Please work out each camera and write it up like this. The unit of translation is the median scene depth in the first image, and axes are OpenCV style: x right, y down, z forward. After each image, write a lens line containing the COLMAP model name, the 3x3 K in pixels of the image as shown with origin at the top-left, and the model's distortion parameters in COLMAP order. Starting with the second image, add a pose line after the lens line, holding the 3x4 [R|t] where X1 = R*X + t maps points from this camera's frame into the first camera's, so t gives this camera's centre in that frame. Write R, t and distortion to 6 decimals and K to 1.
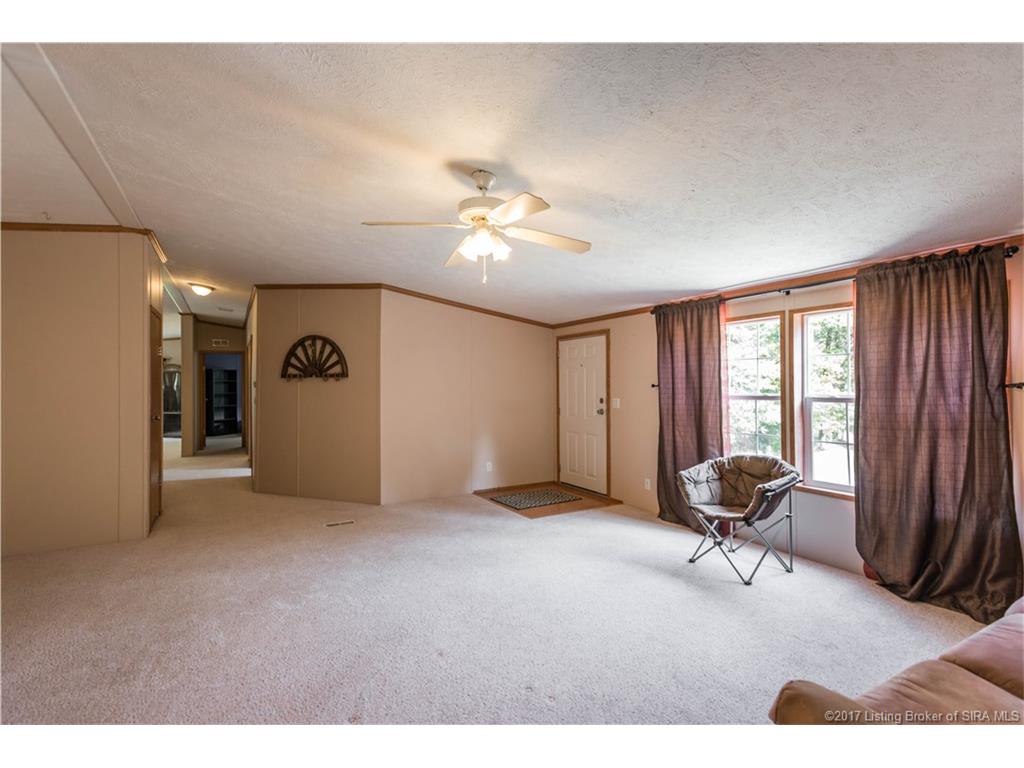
lens RADIAL K [[484.8, 0, 514.7], [0, 484.8, 382.1], [0, 0, 1]] dist [0.017629, -0.000182]
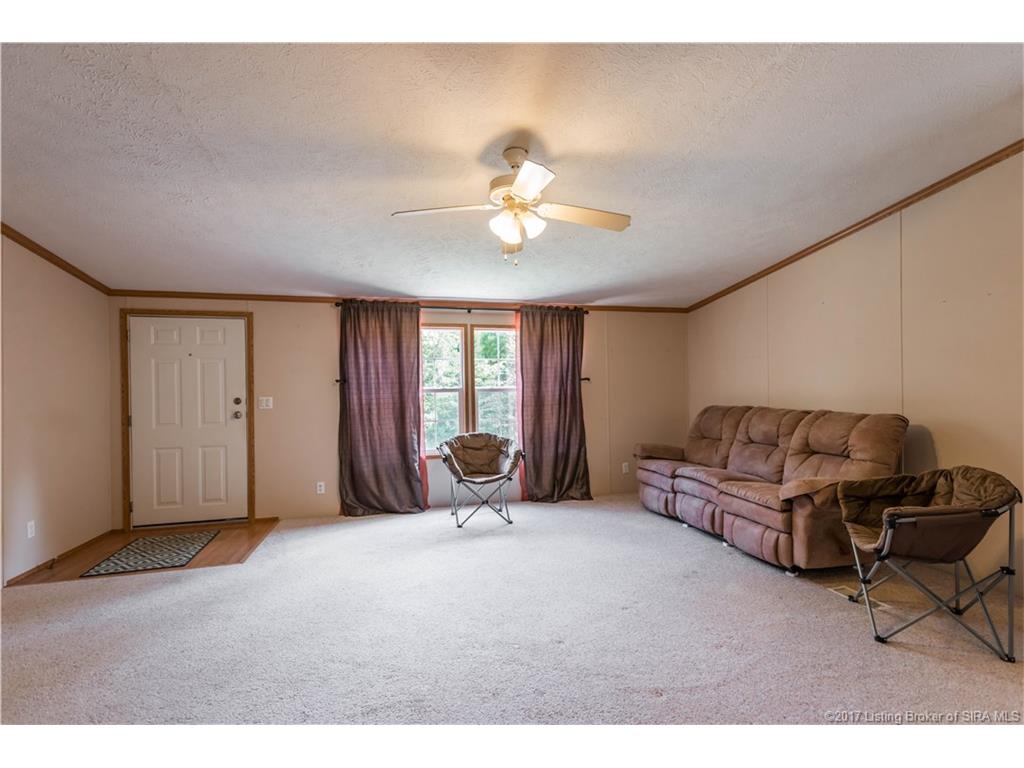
lens RADIAL K [[488.2, 0, 517.2], [0, 488.2, 395.8], [0, 0, 1]] dist [0.020966, 0.000042]
pose [[0.276030, -0.016238, 0.961012, -0.634881], [0.004996, 0.999868, 0.015460, 0.026319], [-0.961136, 0.000534, 0.276075, 0.458566]]
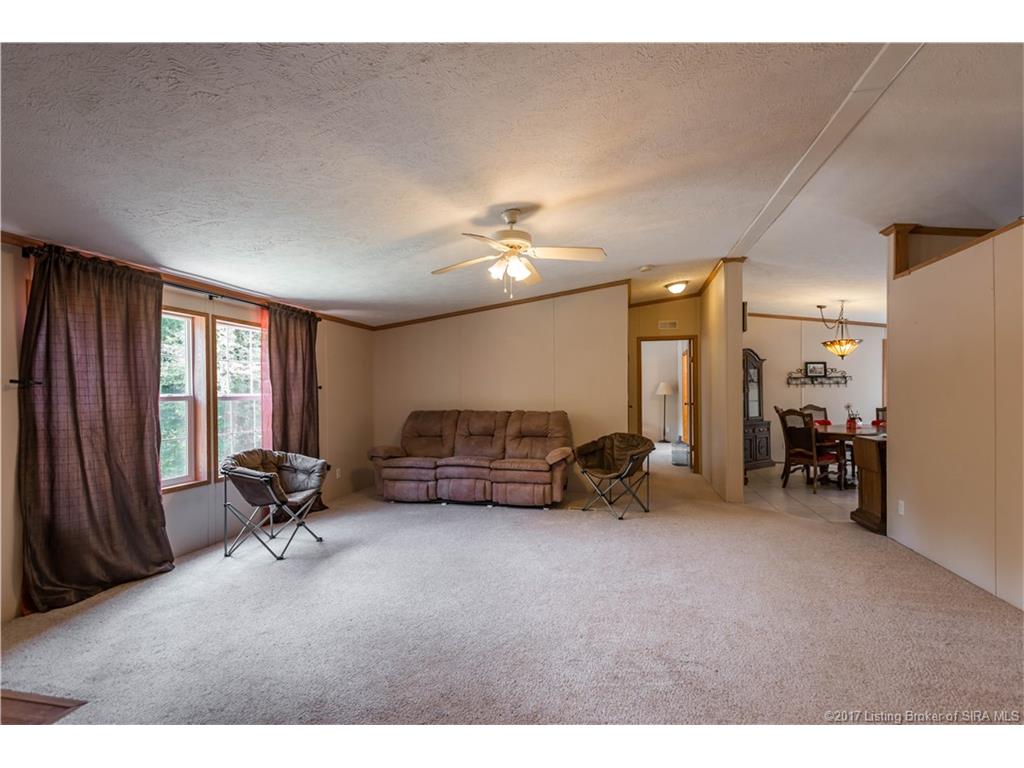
lens RADIAL K [[488.2, 0, 517.2], [0, 488.2, 395.8], [0, 0, 1]] dist [0.020966, 0.000042]
pose [[-0.726487, 0.002502, 0.687176, -0.593055], [0.002251, 0.999997, -0.001262, 0.028818], [-0.687176, 0.000630, -0.726490, 1.201722]]
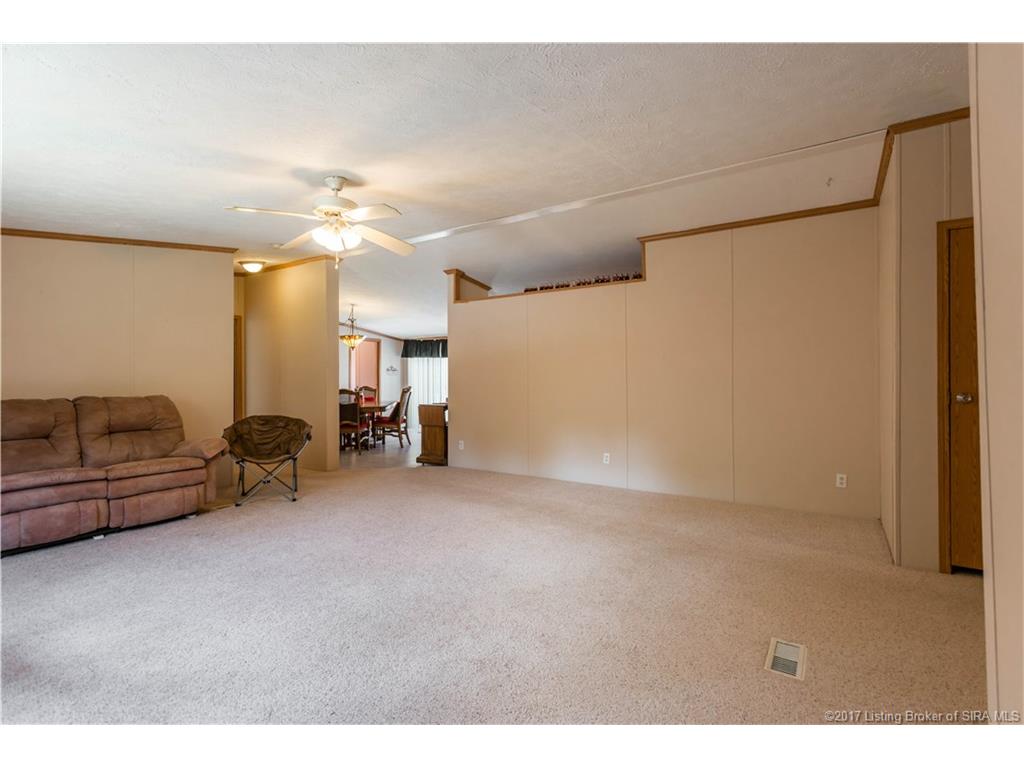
lens RADIAL K [[484.8, 0, 514.7], [0, 484.8, 382.1], [0, 0, 1]] dist [0.017629, -0.000182]
pose [[-0.891478, 0.009711, -0.452961, 0.059590], [0.010901, 0.999941, -0.000015, 0.049360], [0.452934, -0.004951, -0.891531, 1.427422]]
